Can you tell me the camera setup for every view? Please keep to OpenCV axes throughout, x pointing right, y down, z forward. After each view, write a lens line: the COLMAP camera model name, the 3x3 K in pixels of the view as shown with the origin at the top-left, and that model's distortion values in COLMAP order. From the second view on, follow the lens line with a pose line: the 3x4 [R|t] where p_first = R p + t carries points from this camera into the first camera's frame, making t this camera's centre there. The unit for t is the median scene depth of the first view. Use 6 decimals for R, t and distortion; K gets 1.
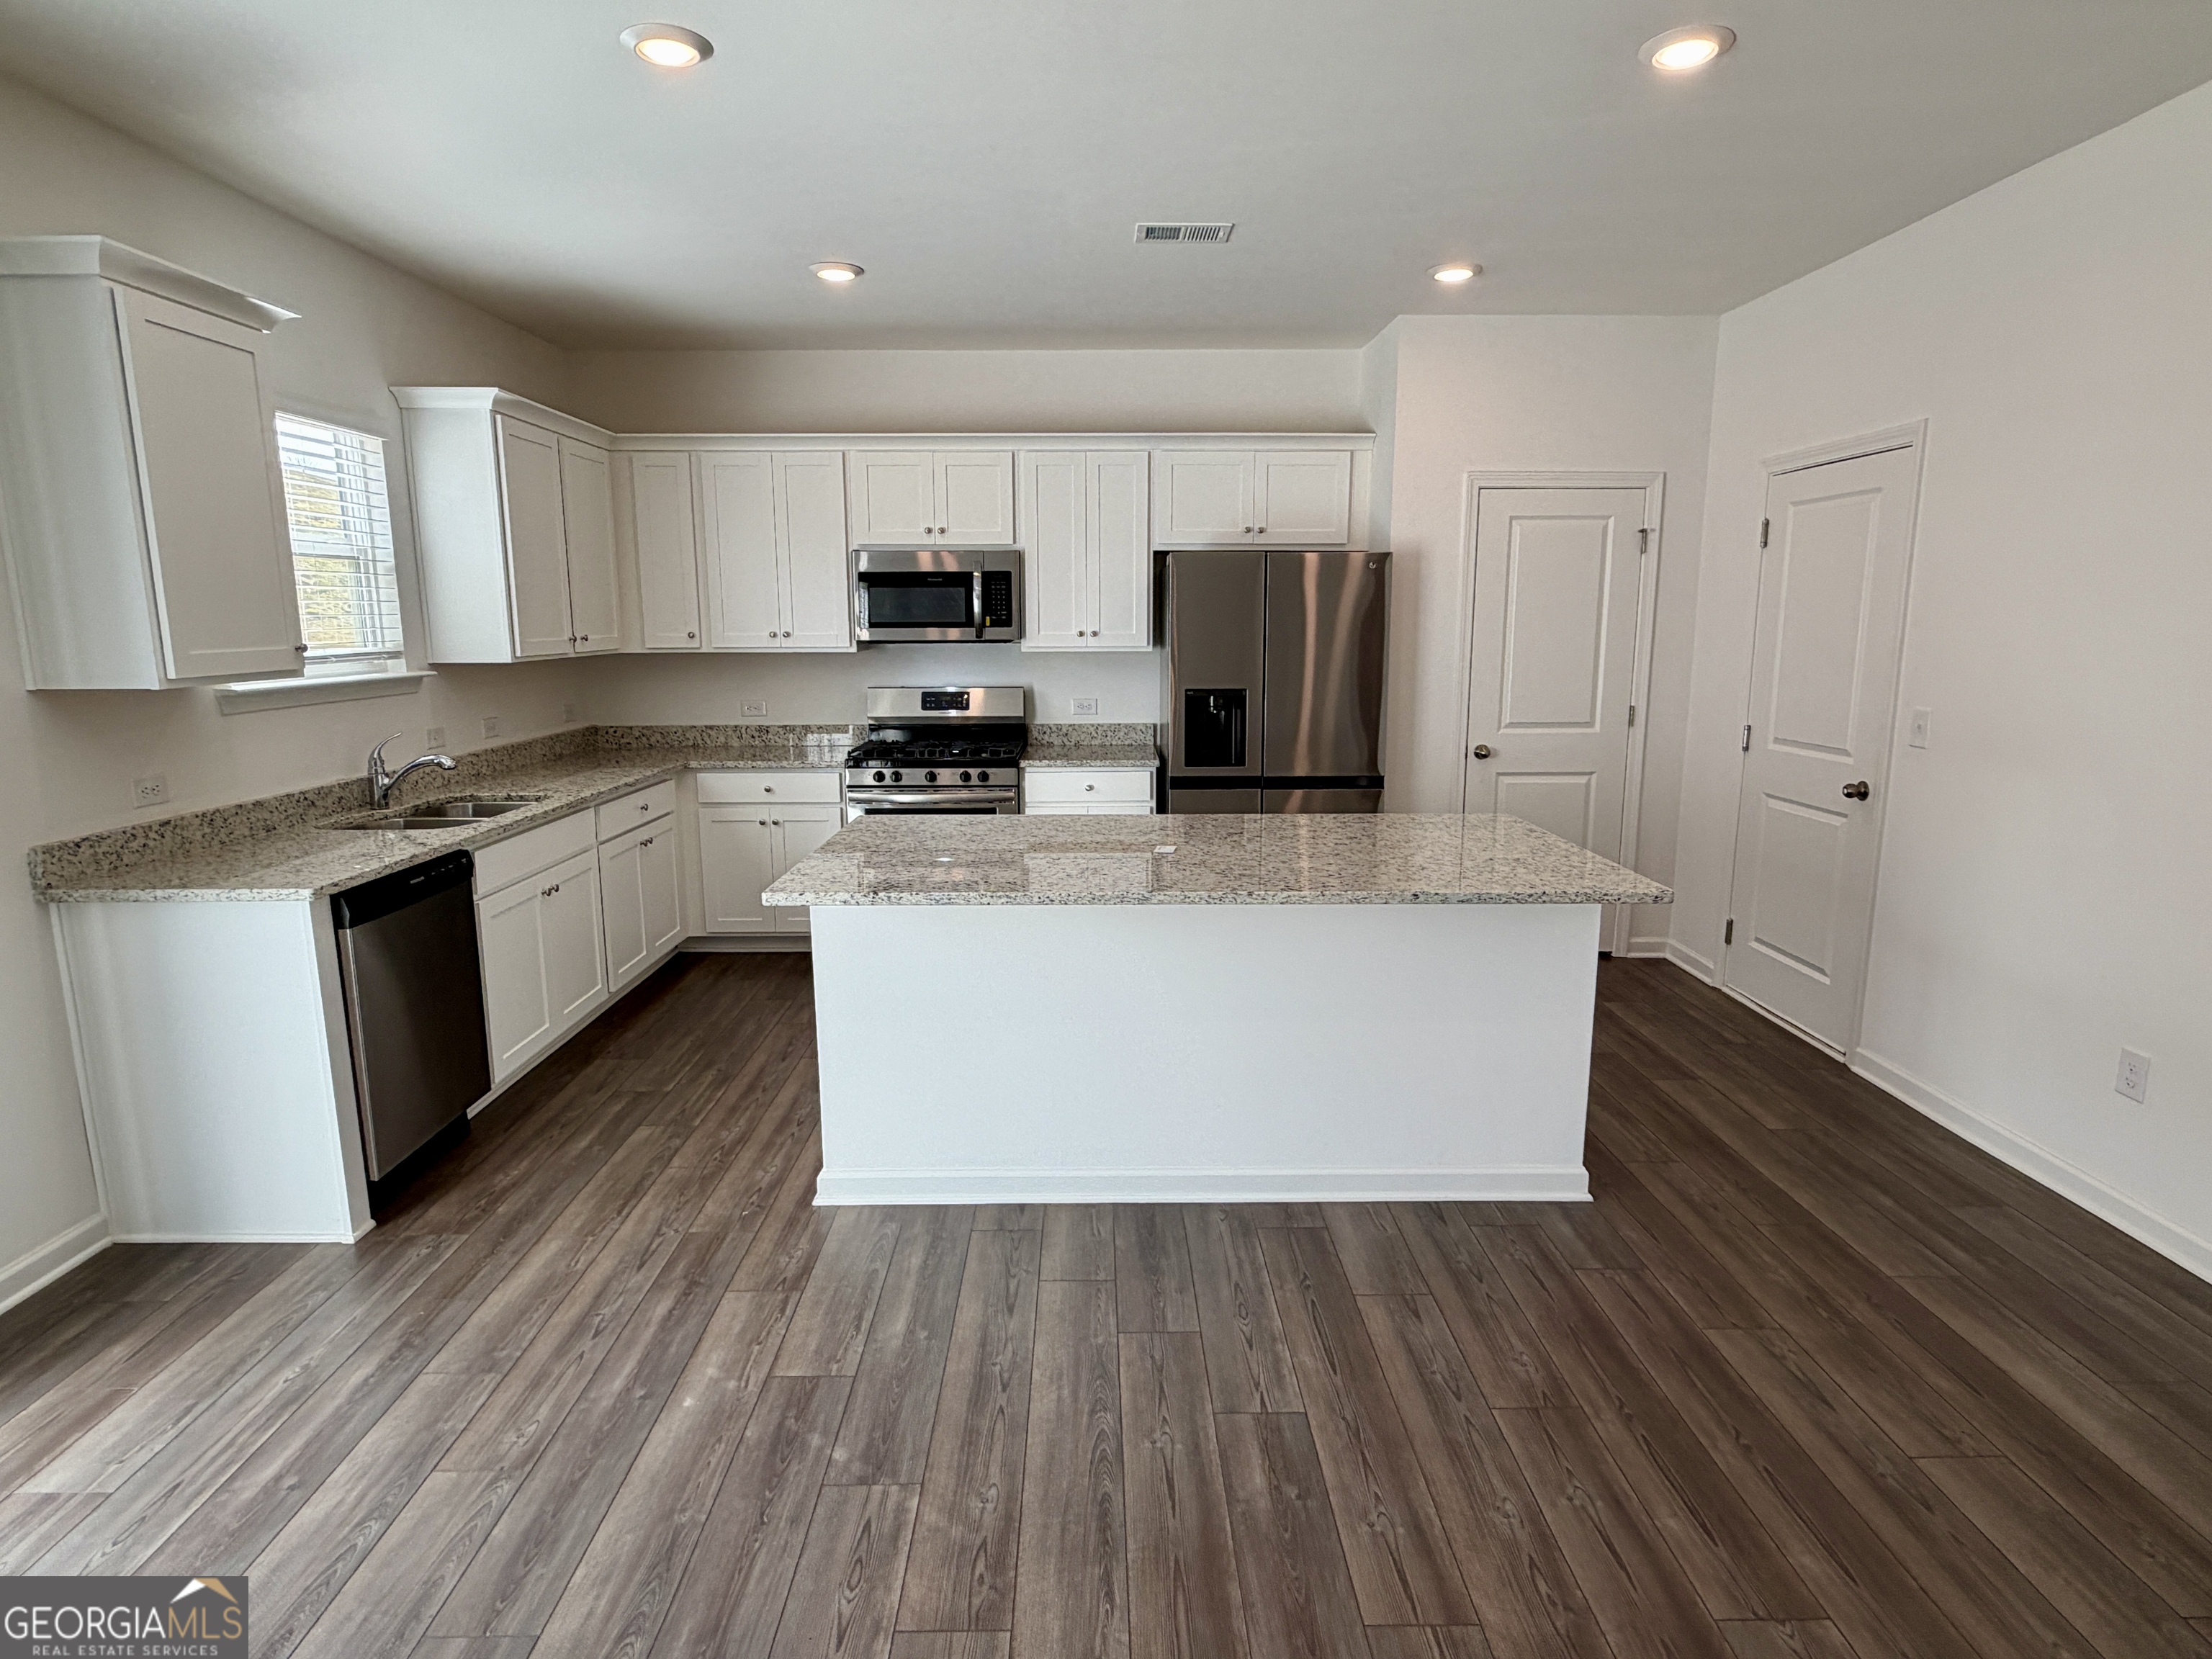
lens RADIAL K [[1197.8, 0, 1096.5], [0, 1197.8, 828.5], [0, 0, 1]] dist [0.007805, -0.001911]
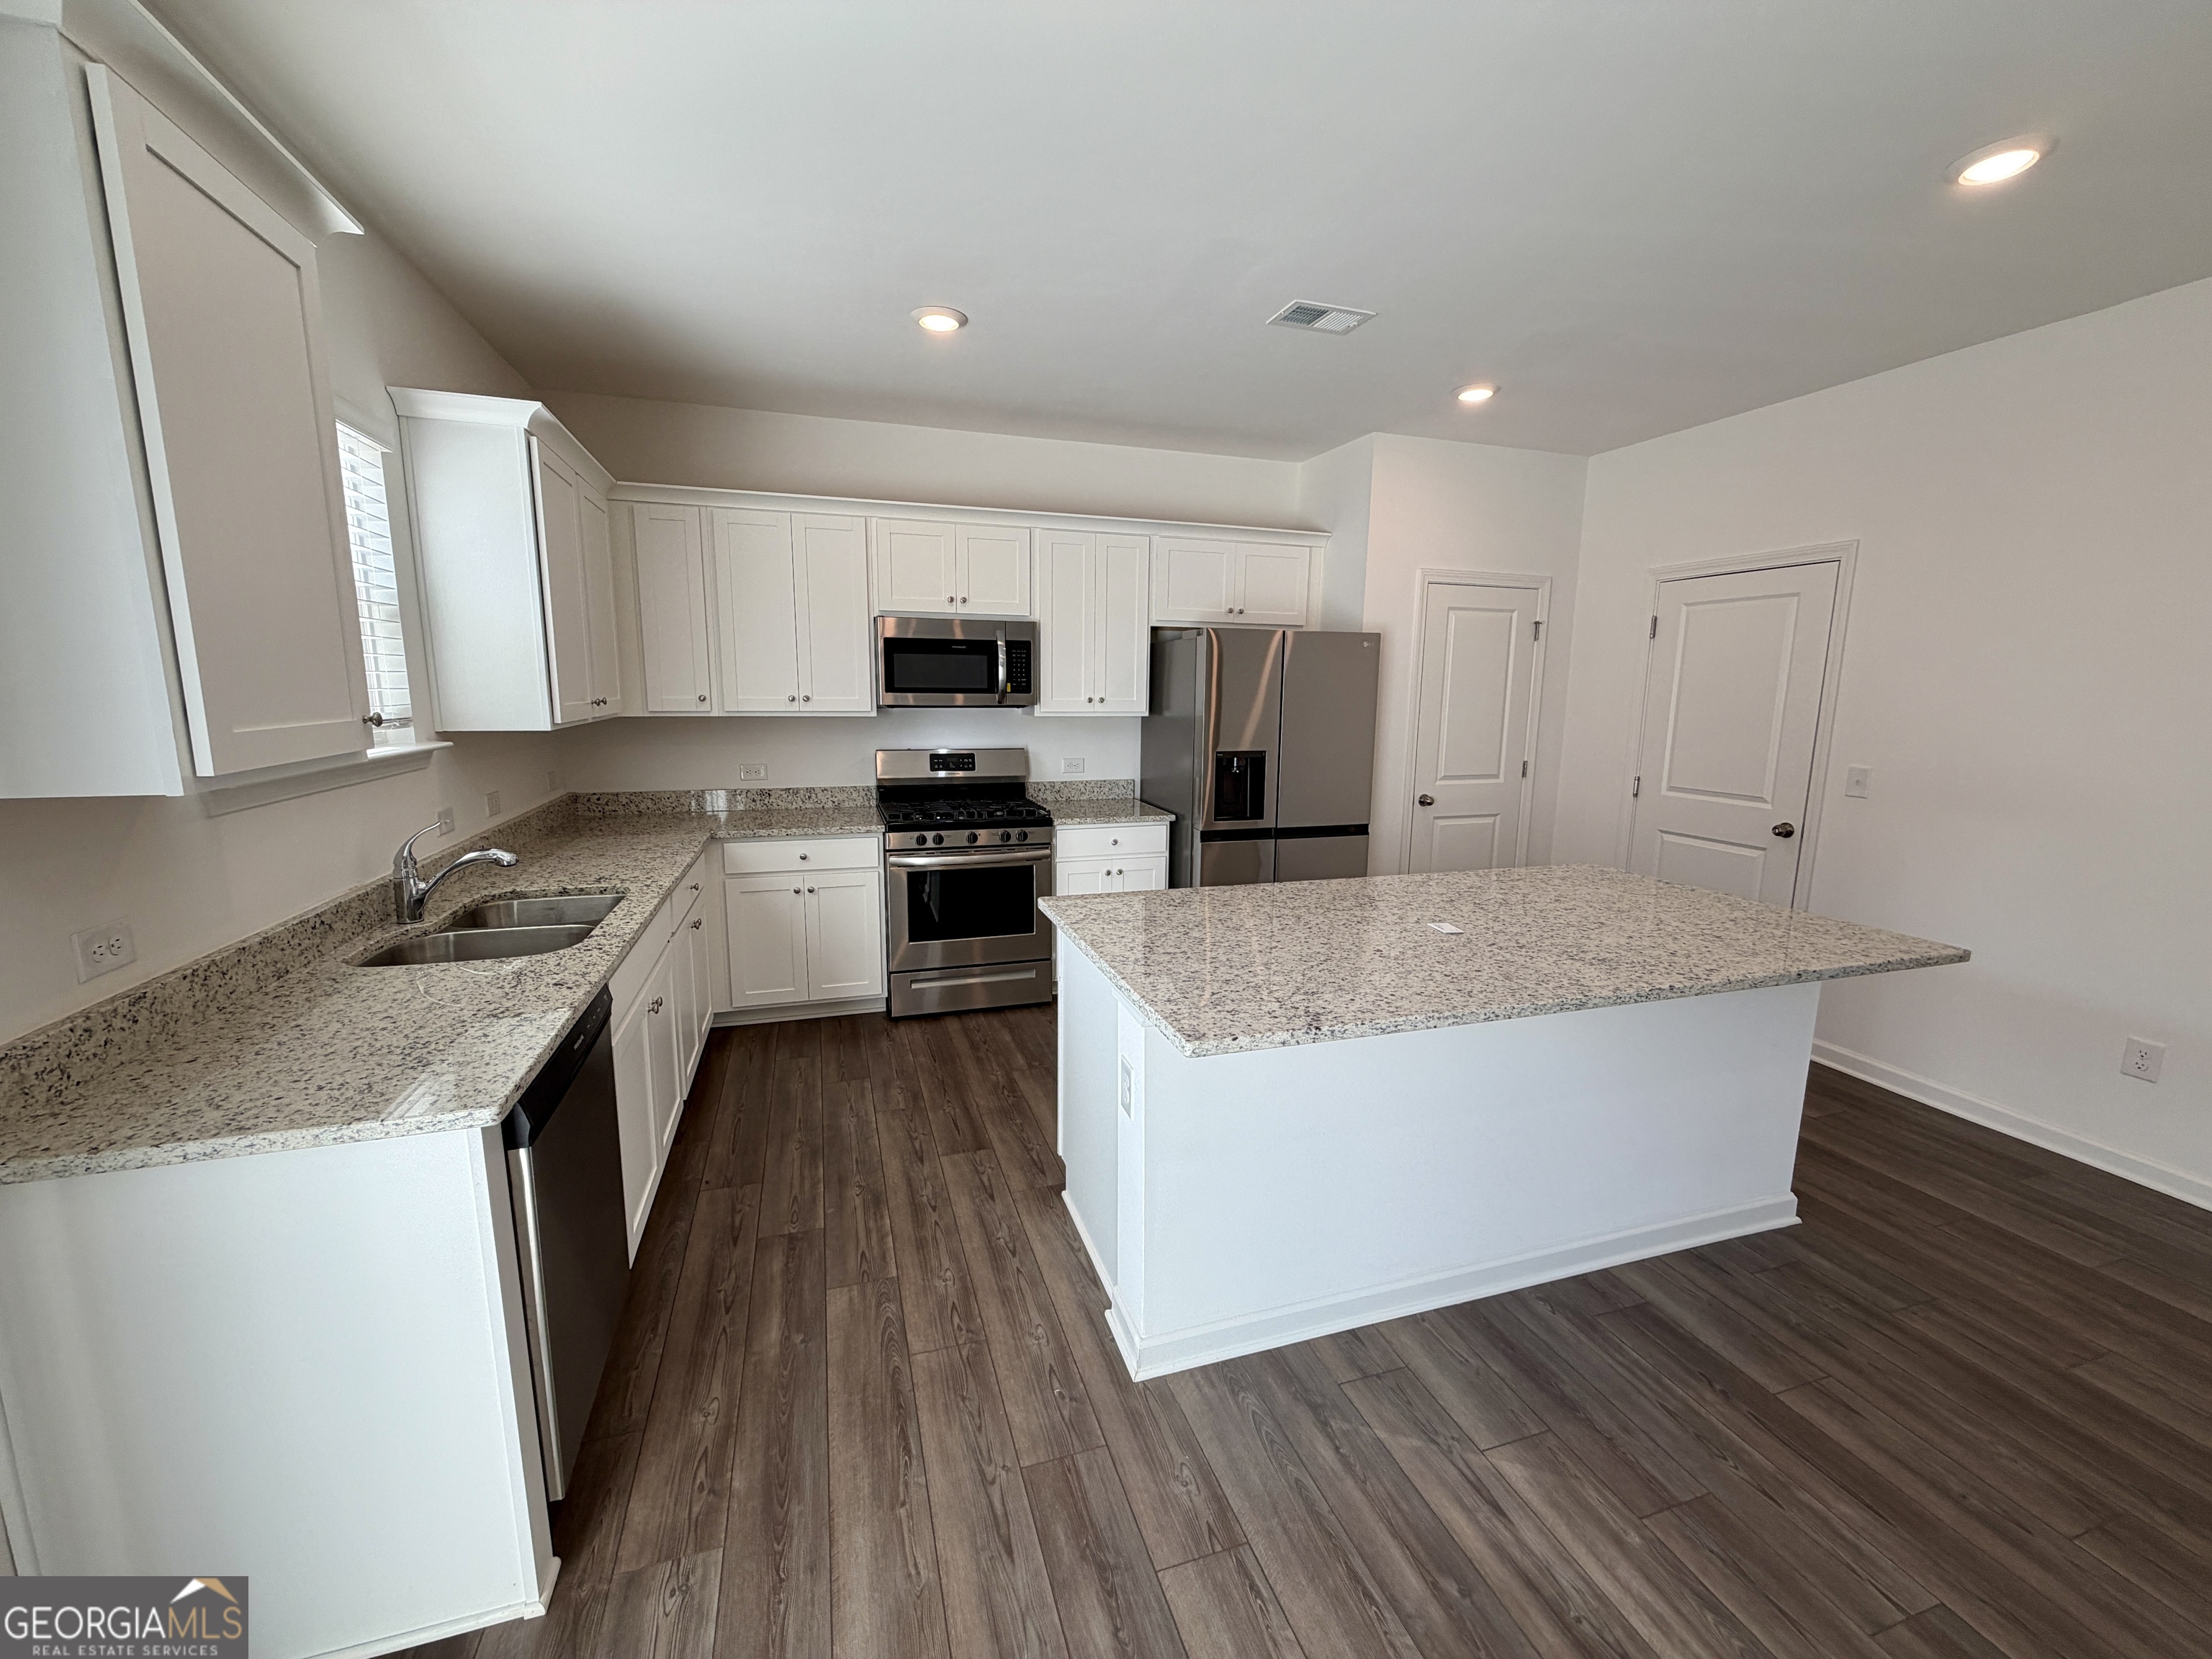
lens RADIAL K [[876.5, 0, 1100.0], [0, 876.5, 831.9], [0, 0, 1]] dist [-0.001790, 0.000506]
pose [[0.955564, -0.035813, 0.292602, -0.312586], [0.038319, 0.999262, -0.002835, -0.051773], [-0.292284, 0.013921, 0.956230, 0.305855]]
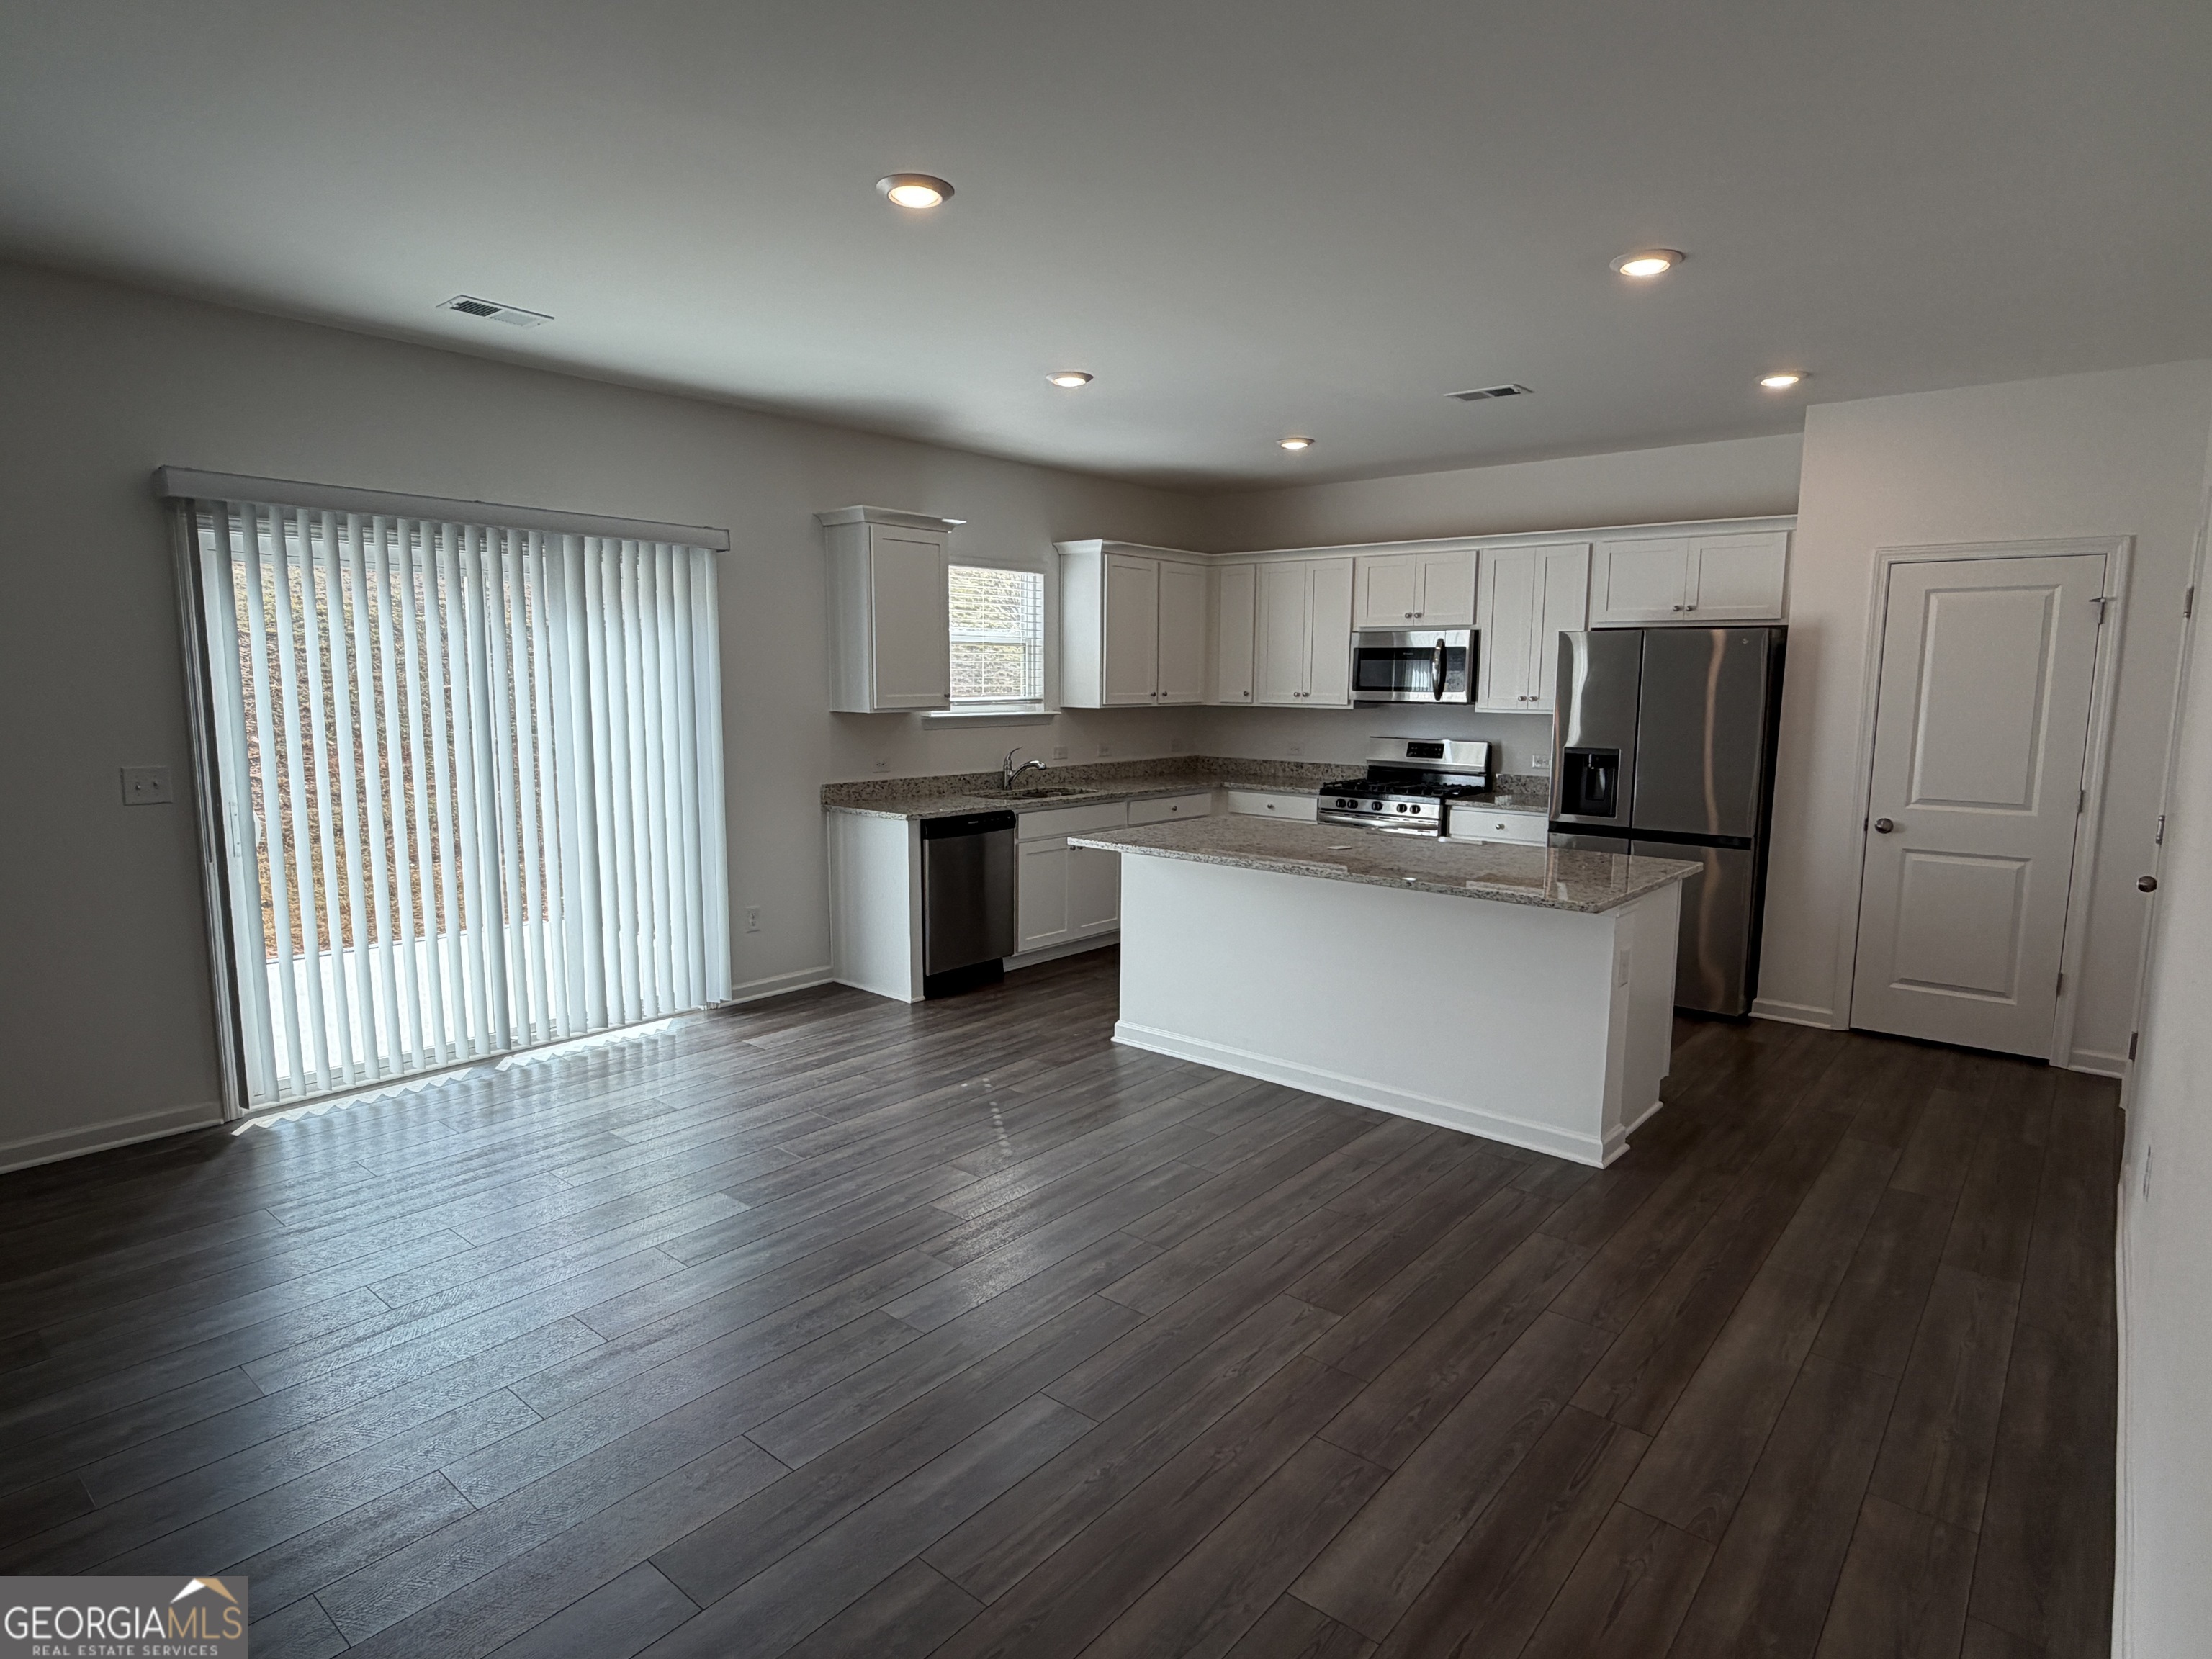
lens RADIAL K [[1197.8, 0, 1114.6], [0, 1197.8, 827.4], [0, 0, 1]] dist [0.007805, -0.001911]
pose [[0.766328, 0.091127, -0.635954, 0.573328], [-0.122856, 0.992407, -0.005838, 0.026263], [0.630594, 0.082604, 0.771705, -0.204897]]
